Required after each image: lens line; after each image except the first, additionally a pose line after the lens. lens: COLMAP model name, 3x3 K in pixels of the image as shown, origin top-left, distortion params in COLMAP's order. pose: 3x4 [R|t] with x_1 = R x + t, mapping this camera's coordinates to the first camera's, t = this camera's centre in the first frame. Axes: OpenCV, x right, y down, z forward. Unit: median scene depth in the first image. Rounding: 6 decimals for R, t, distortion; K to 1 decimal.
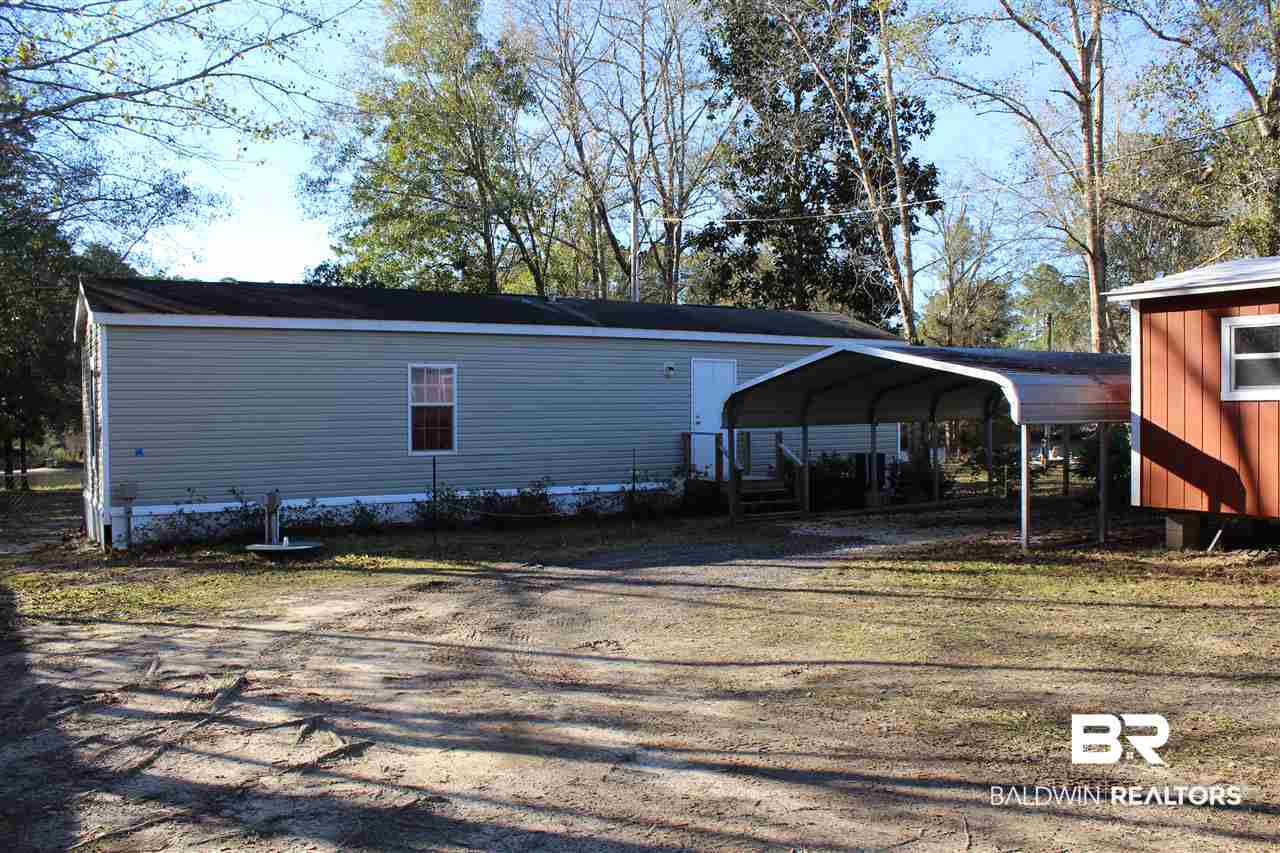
lens RADIAL K [[1063.4, 0, 640.0], [0, 1063.4, 426.5], [0, 0, 1]] dist [-0.114144, 0.009341]
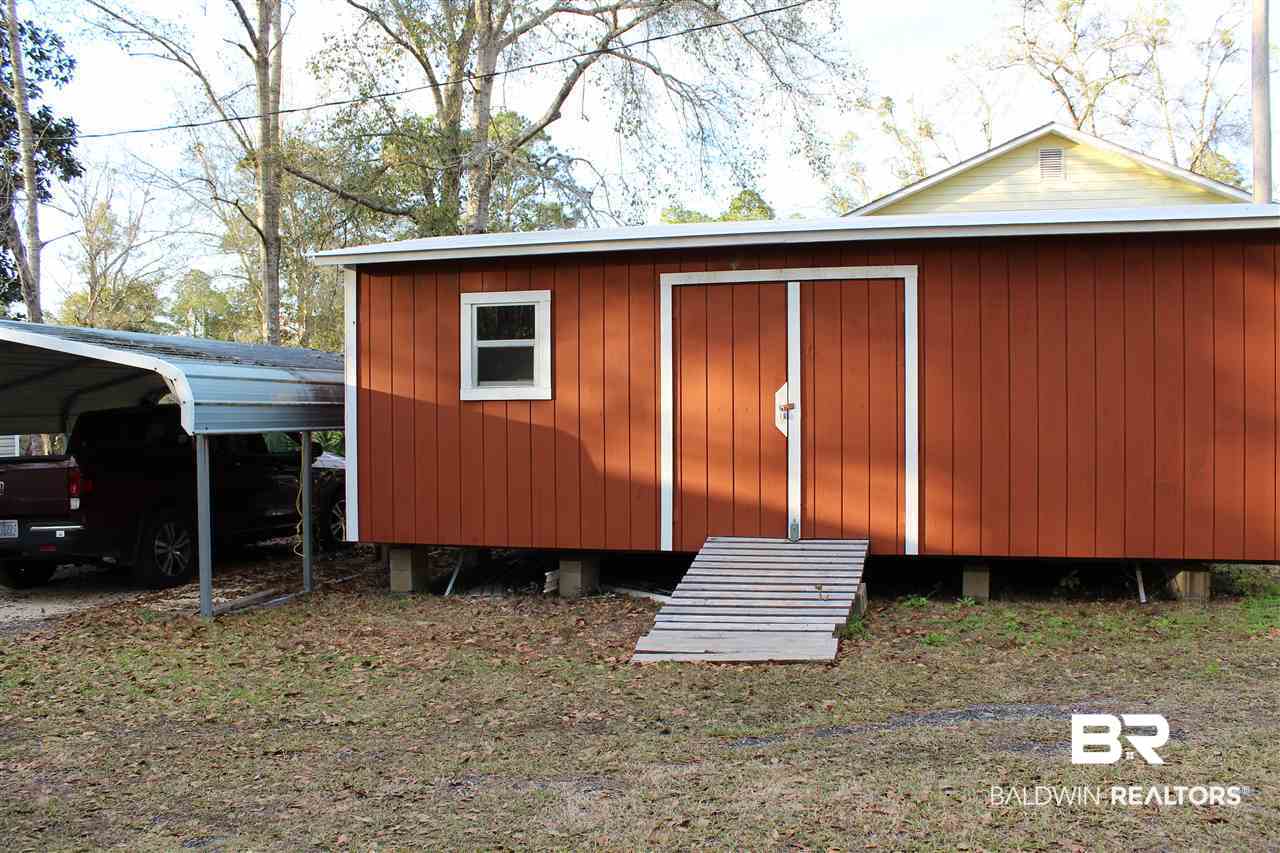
lens RADIAL K [[1072.1, 0, 667.4], [0, 1072.1, 411.5], [0, 0, 1]] dist [-0.145598, 0.099914]
pose [[0.701111, -0.002553, 0.713047, 0.044276], [0.018904, 0.999709, -0.015008, -0.000832], [-0.712801, 0.024001, 0.700955, 0.141321]]
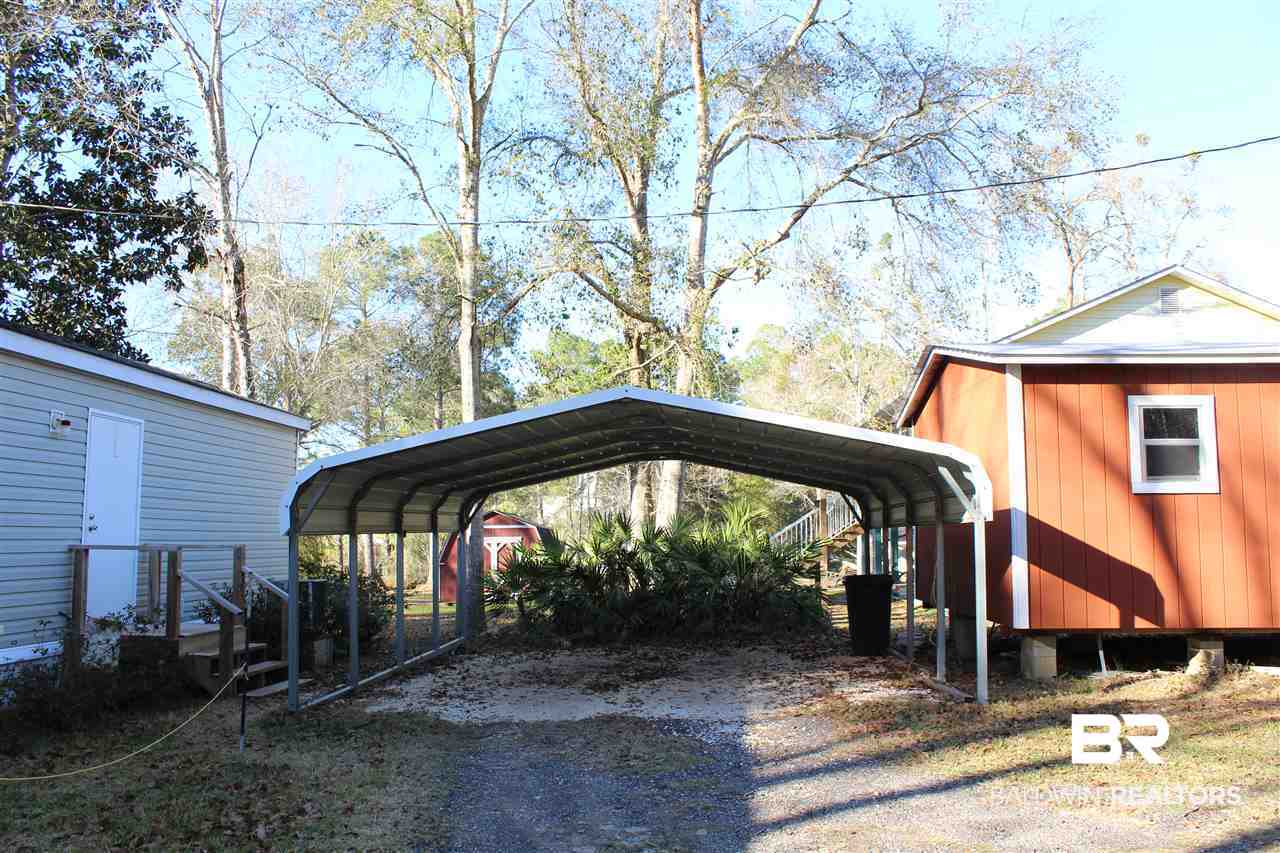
lens RADIAL K [[1063.4, 0, 640.0], [0, 1063.4, 426.5], [0, 0, 1]] dist [-0.114144, 0.009341]
pose [[0.595180, 0.086665, 0.798905, -0.155820], [0.009989, 0.993293, -0.115194, 0.006173], [-0.803530, 0.076542, 0.590322, 0.357026]]
